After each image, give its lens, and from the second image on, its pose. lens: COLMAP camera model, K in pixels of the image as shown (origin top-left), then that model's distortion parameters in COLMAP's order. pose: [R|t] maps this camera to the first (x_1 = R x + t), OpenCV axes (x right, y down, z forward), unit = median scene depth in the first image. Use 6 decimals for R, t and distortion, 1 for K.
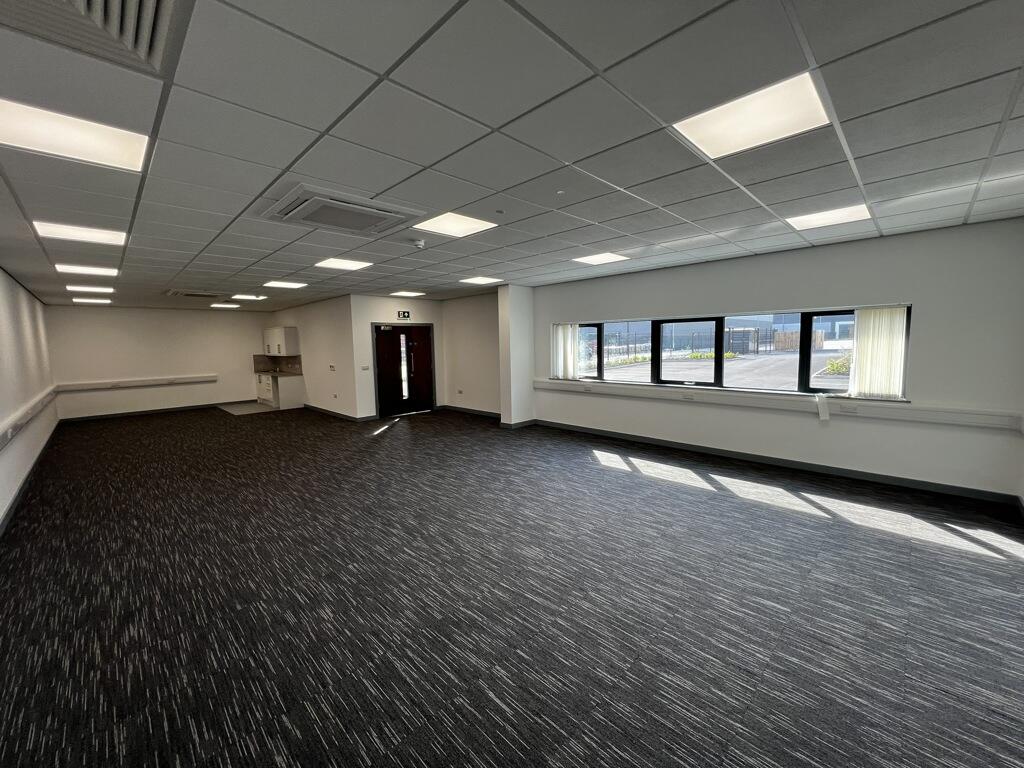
lens RADIAL K [[410.5, 0, 510.0], [0, 410.5, 382.9], [0, 0, 1]] dist [-0.001334, -0.000092]
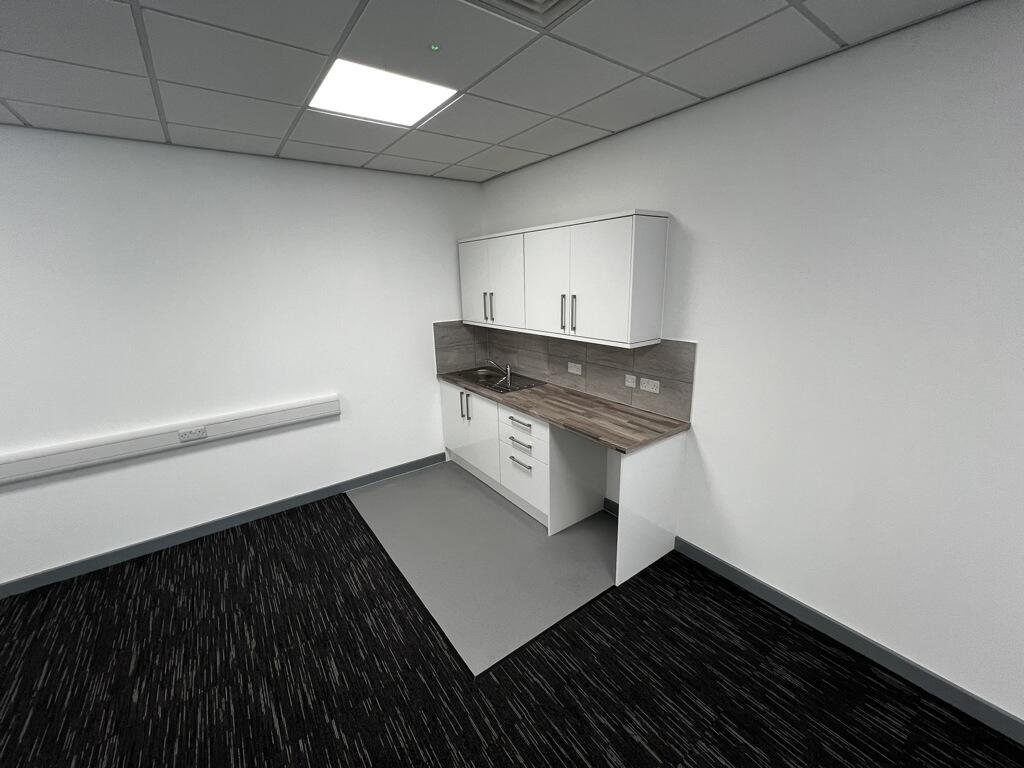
lens RADIAL K [[410.5, 0, 513.1], [0, 410.5, 382.2], [0, 0, 1]] dist [-0.001334, -0.000092]
pose [[0.990150, 0.047388, -0.131750, -0.522547], [-0.029959, 0.990896, 0.131255, -0.067133], [0.136770, -0.126015, 0.982555, 0.685531]]
